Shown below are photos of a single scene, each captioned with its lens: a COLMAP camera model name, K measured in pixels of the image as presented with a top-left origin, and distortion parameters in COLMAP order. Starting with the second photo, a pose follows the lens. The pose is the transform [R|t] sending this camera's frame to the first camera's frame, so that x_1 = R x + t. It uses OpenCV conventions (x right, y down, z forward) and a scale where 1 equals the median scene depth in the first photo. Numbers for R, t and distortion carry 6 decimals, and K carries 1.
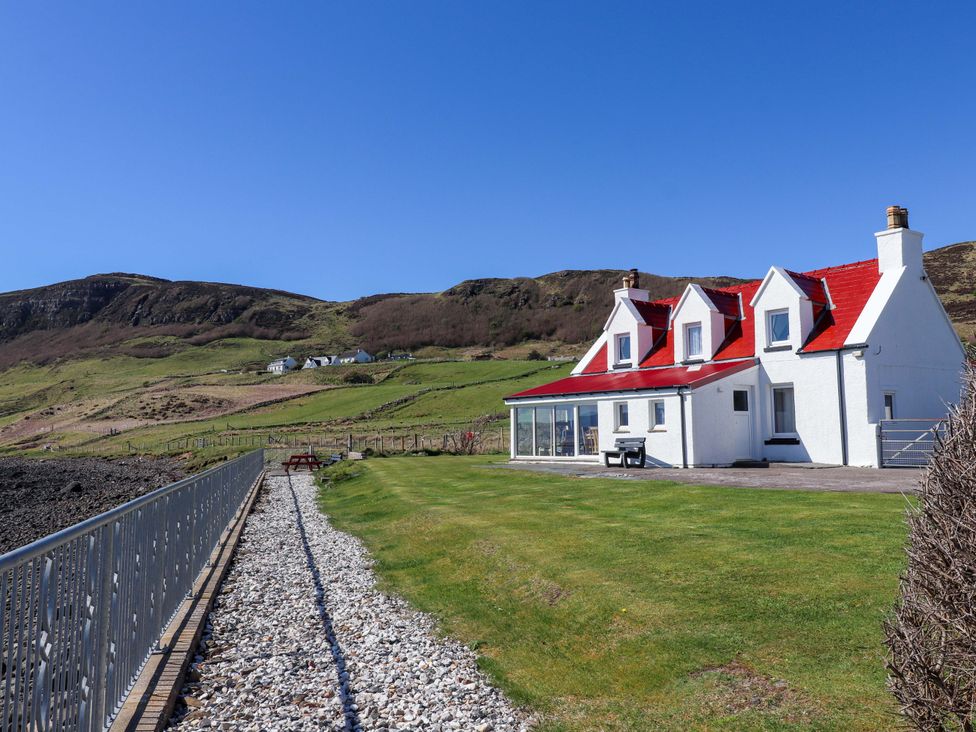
lens RADIAL K [[834.9, 0, 493.1], [0, 834.9, 361.0], [0, 0, 1]] dist [0.010017, 0.004390]
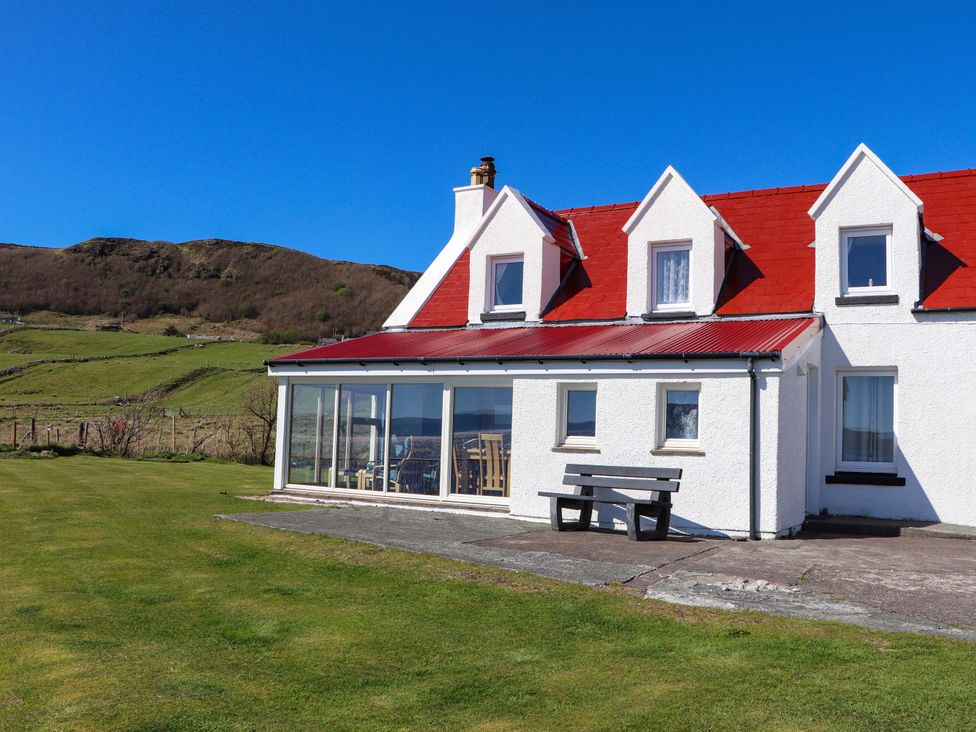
lens RADIAL K [[897.0, 0, 494.3], [0, 897.0, 378.1], [0, 0, 1]] dist [-0.185066, 0.159178]
pose [[0.914253, 0.066831, 0.399594, -0.012418], [-0.078966, 0.996780, 0.013961, 0.006543], [-0.397374, -0.044319, 0.916586, 0.087594]]
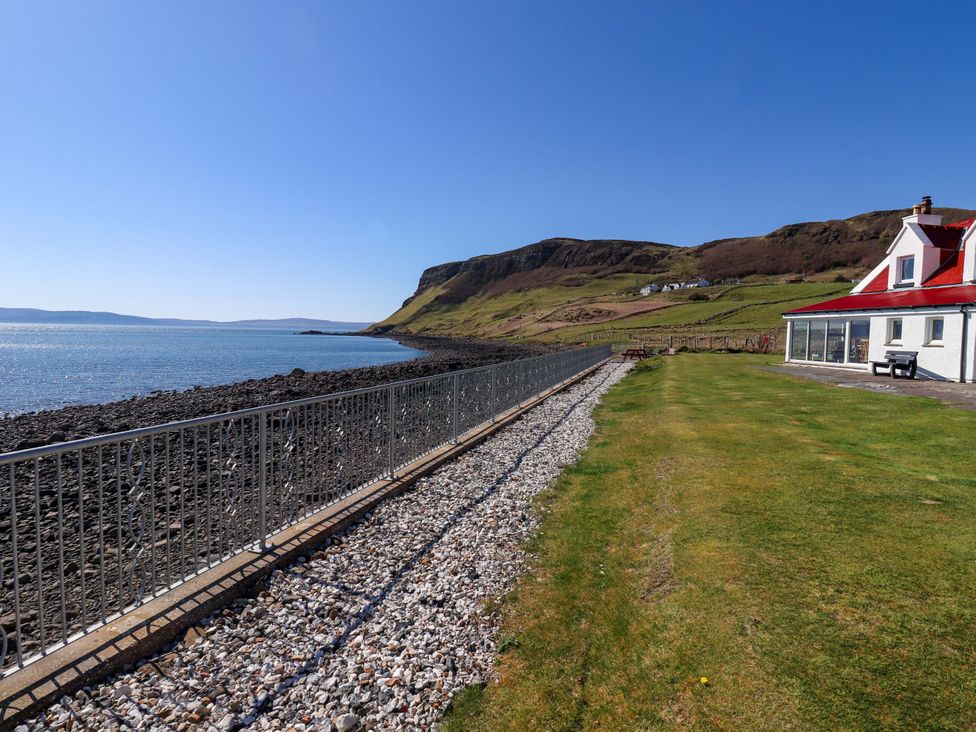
lens RADIAL K [[505.9, 0, 491.9], [0, 505.9, 361.5], [0, 0, 1]] dist [0.002270, -0.015231]
pose [[0.851873, 0.056048, -0.520741, 0.007327], [0.020304, 0.989976, 0.139768, 0.000297], [0.523355, -0.129638, 0.842196, 0.022736]]
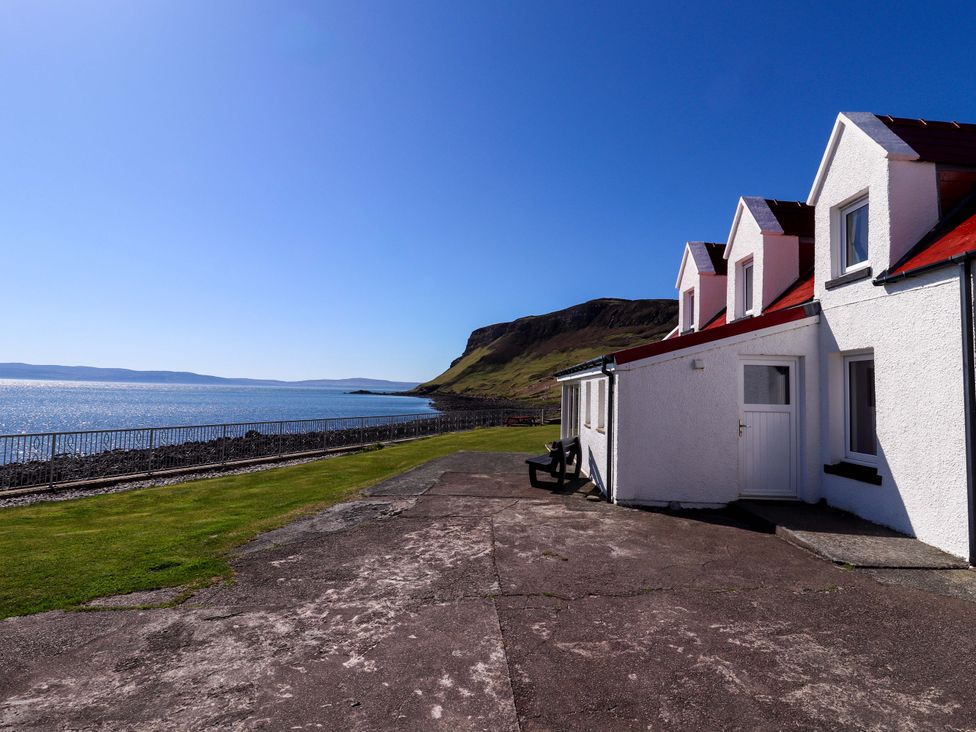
lens RADIAL K [[505.9, 0, 491.9], [0, 505.9, 361.5], [0, 0, 1]] dist [0.002270, -0.015231]
pose [[0.790403, -0.007397, -0.612543, 0.052573], [0.024005, 0.999533, 0.018904, 0.003334], [0.612117, -0.029646, 0.790211, 0.094743]]
